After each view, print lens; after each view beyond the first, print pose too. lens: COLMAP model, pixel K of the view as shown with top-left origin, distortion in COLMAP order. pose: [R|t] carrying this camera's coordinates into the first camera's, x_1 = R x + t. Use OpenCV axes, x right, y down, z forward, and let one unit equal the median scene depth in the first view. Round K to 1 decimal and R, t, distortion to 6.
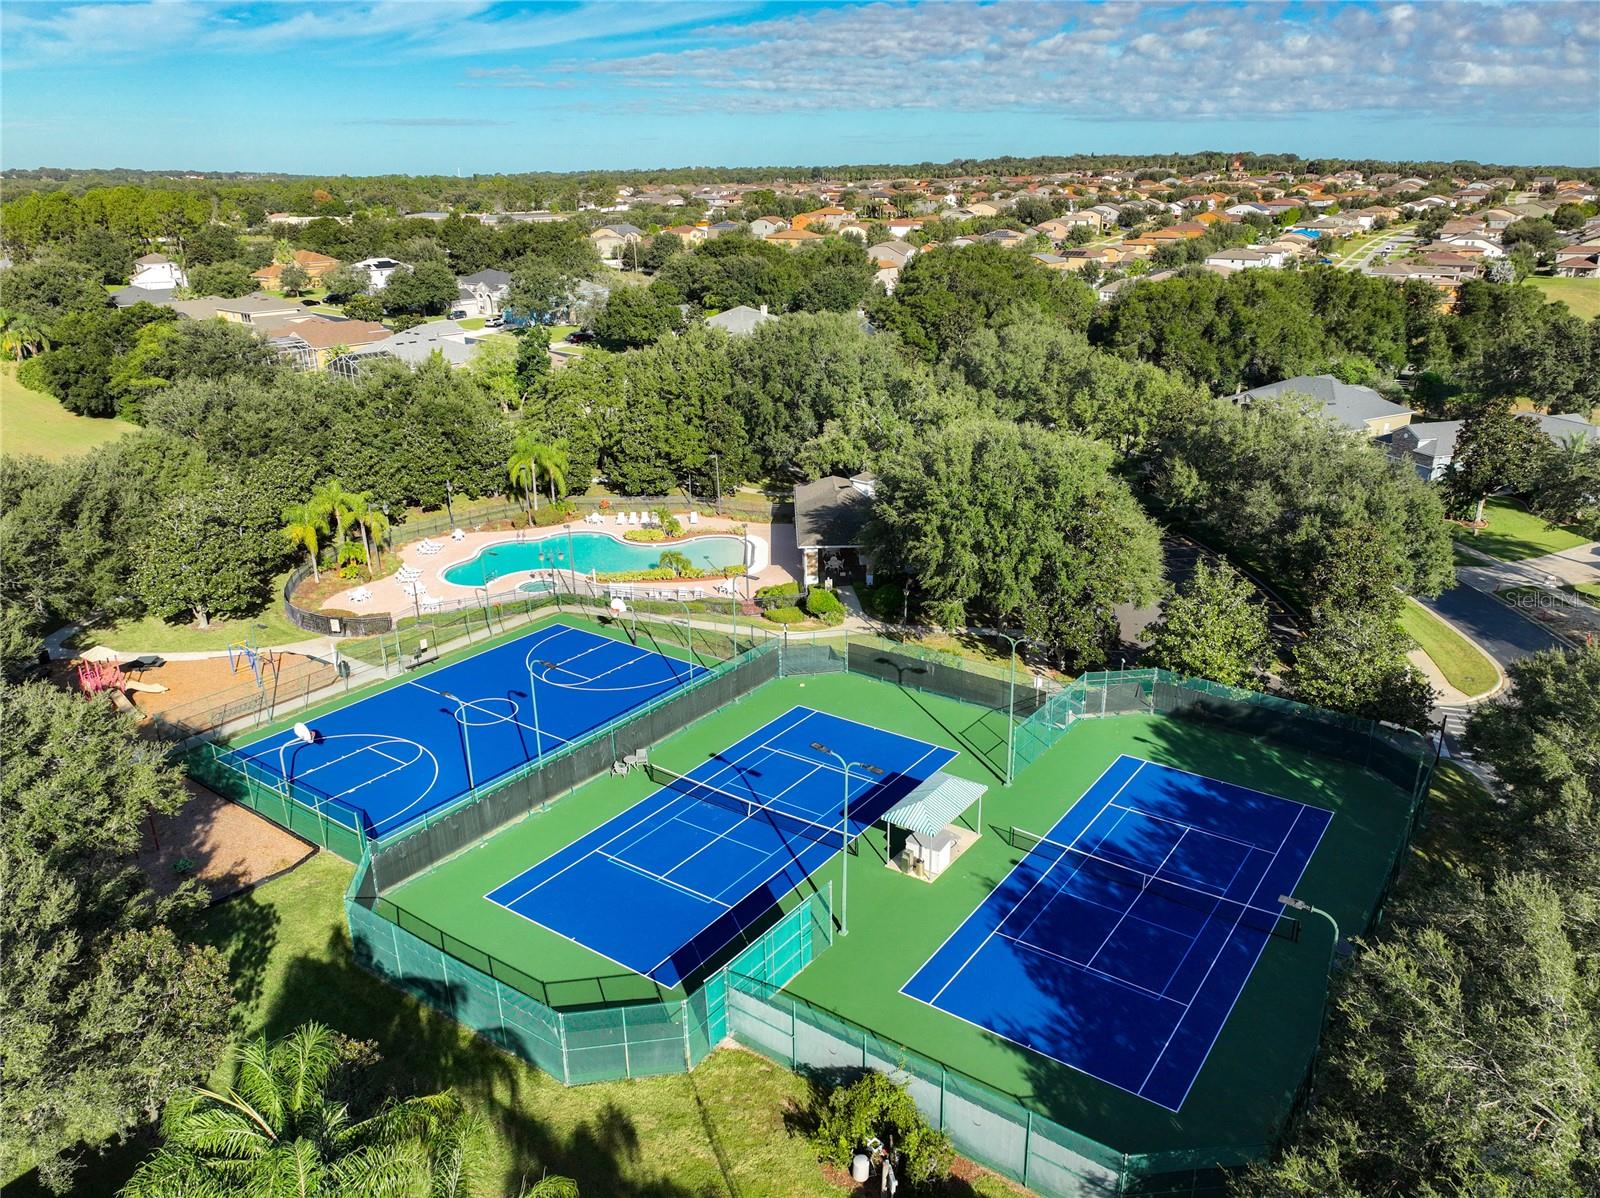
lens RADIAL K [[1120.8, 0, 818.7], [0, 1120.8, 597.3], [0, 0, 1]] dist [0.004639, -0.000236]
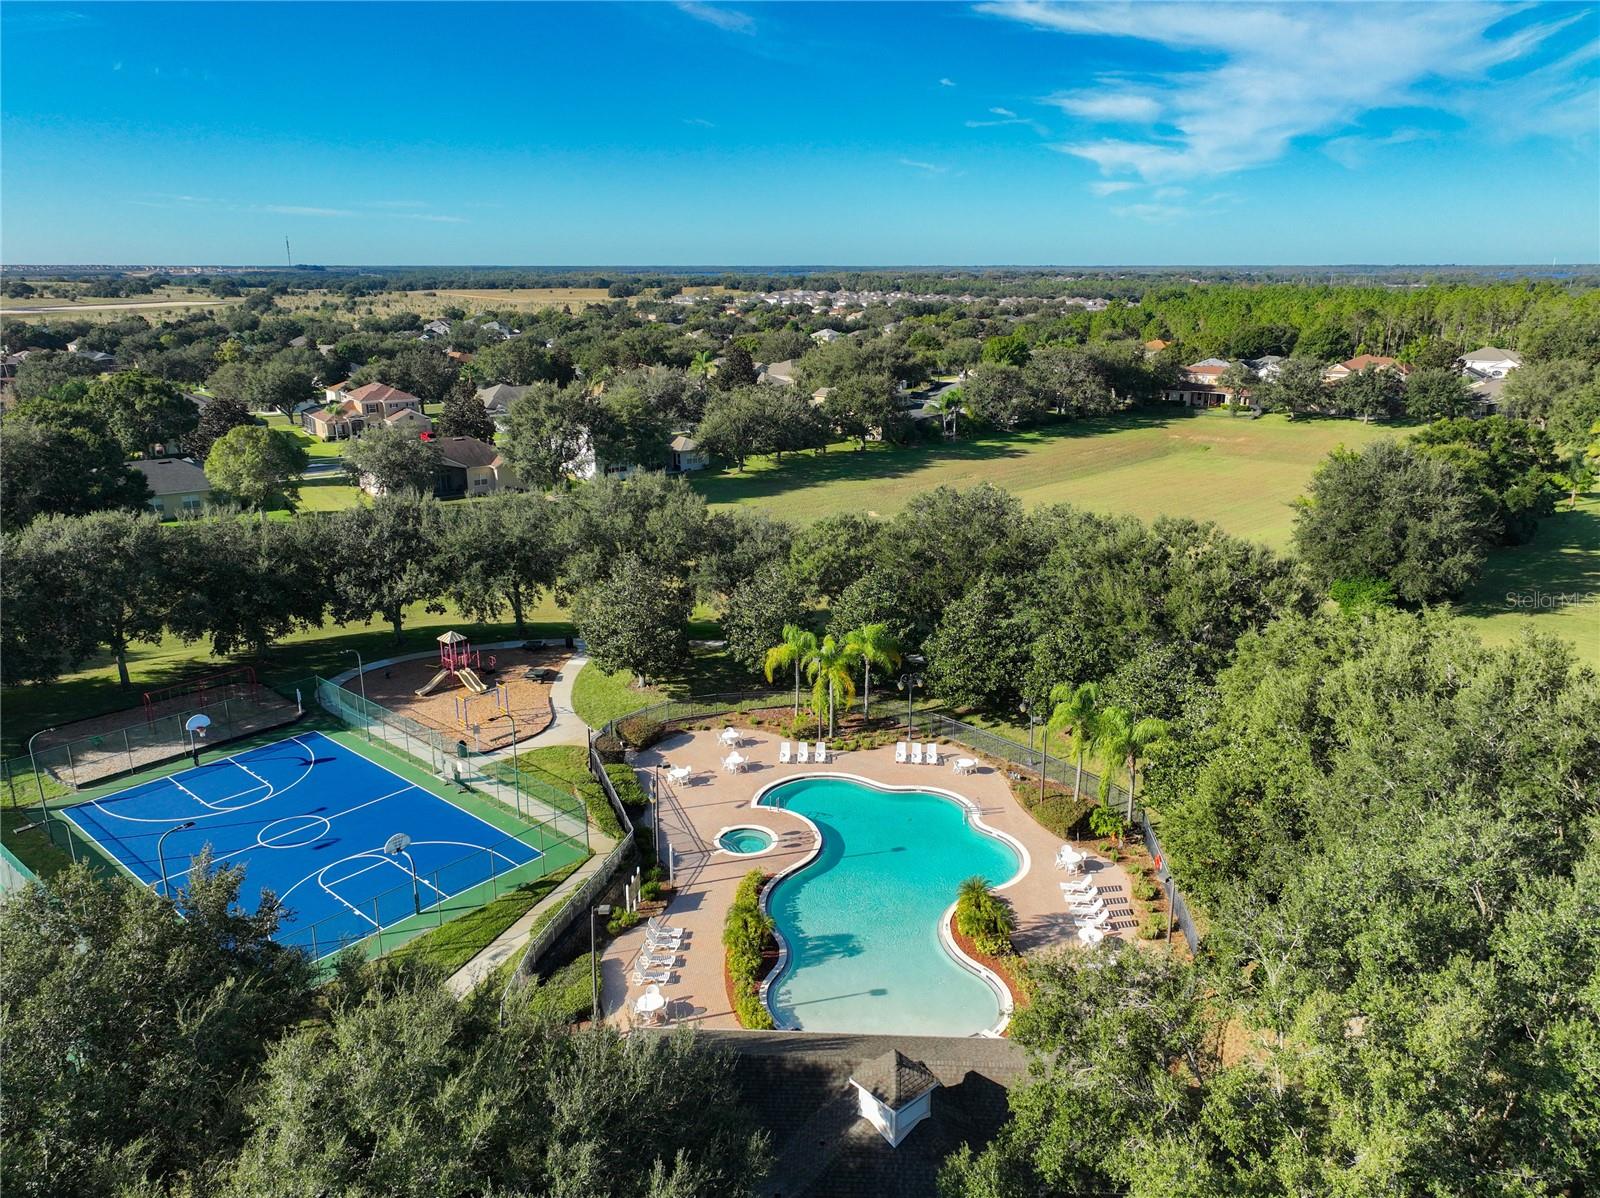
lens RADIAL K [[1120.8, 0, 818.7], [0, 1120.8, 597.3], [0, 0, 1]] dist [0.004639, -0.000236]
pose [[-0.069989, 0.283500, -0.956415, 0.419670], [-0.359141, 0.887313, 0.289299, -0.413679], [0.930655, 0.363736, 0.039714, 1.108213]]
